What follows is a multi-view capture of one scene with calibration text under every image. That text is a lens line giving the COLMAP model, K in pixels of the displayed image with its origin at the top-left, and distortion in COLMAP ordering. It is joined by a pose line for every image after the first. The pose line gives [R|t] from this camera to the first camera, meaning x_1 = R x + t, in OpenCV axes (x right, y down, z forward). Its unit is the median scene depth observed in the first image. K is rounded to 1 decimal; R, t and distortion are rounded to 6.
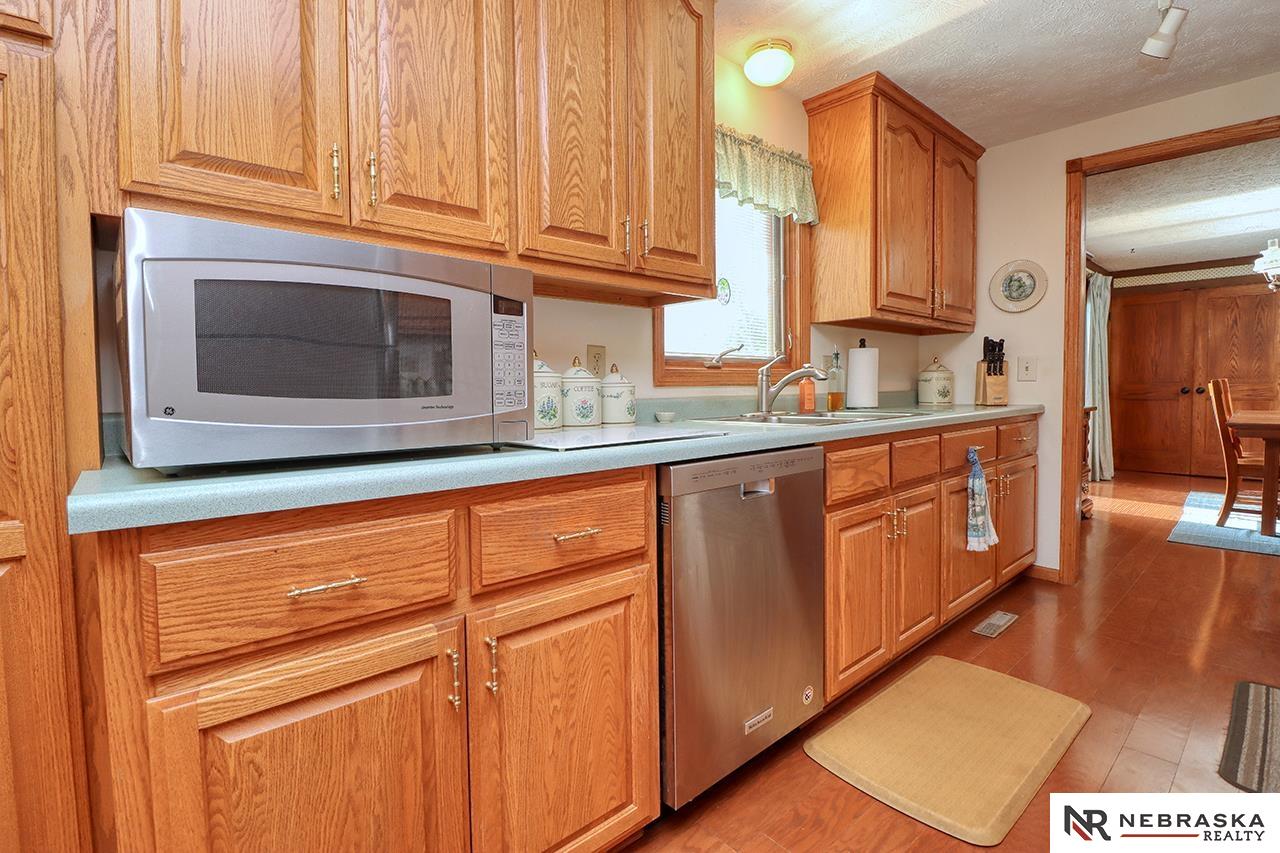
lens RADIAL K [[599.0, 0, 640.0], [0, 599.0, 418.9], [0, 0, 1]] dist [-0.012700, -0.004055]
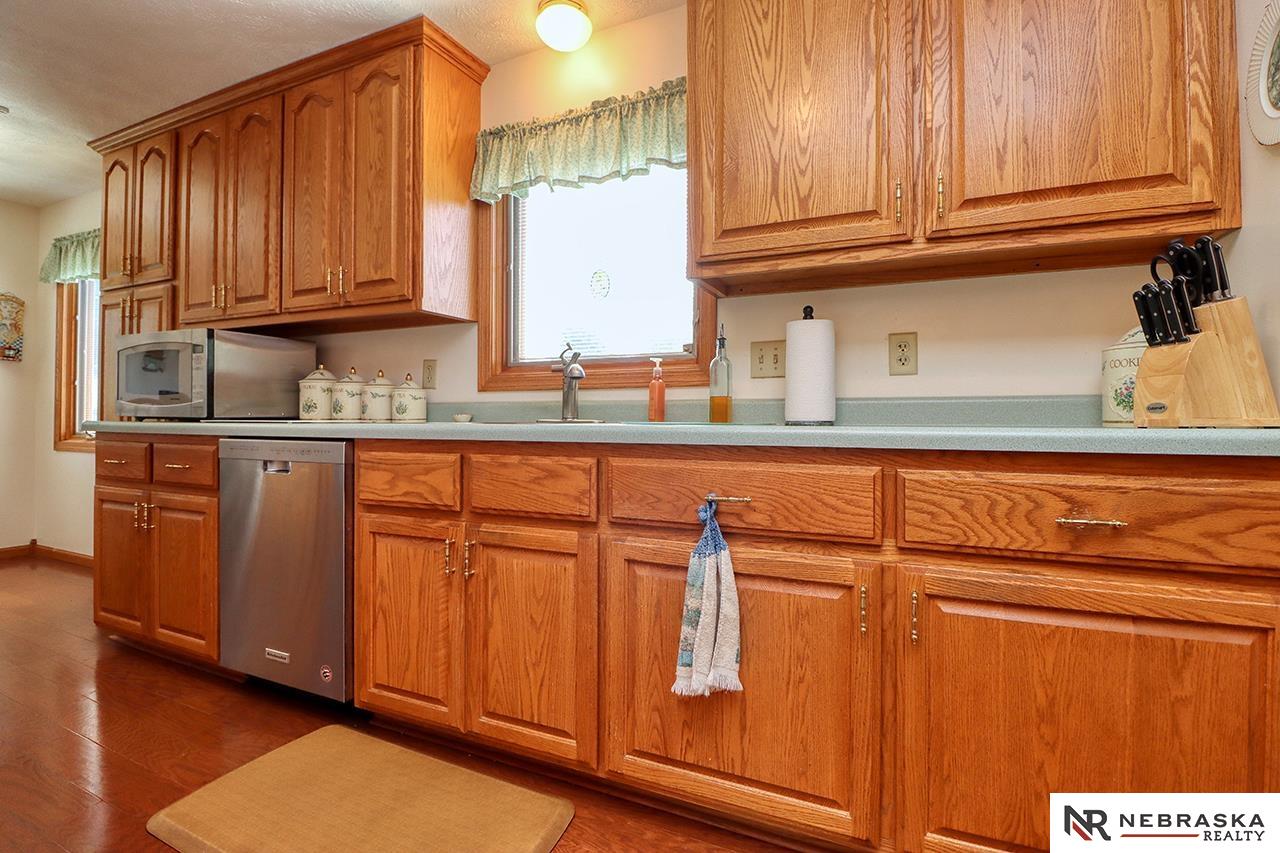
lens RADIAL K [[599.0, 0, 645.3], [0, 599.0, 415.1], [0, 0, 1]] dist [-0.012700, -0.004055]
pose [[0.404523, 0.011287, -0.914458, 1.367206], [-0.050765, 0.998659, -0.010130, -0.016567], [0.913118, 0.050520, 0.404554, 0.985276]]
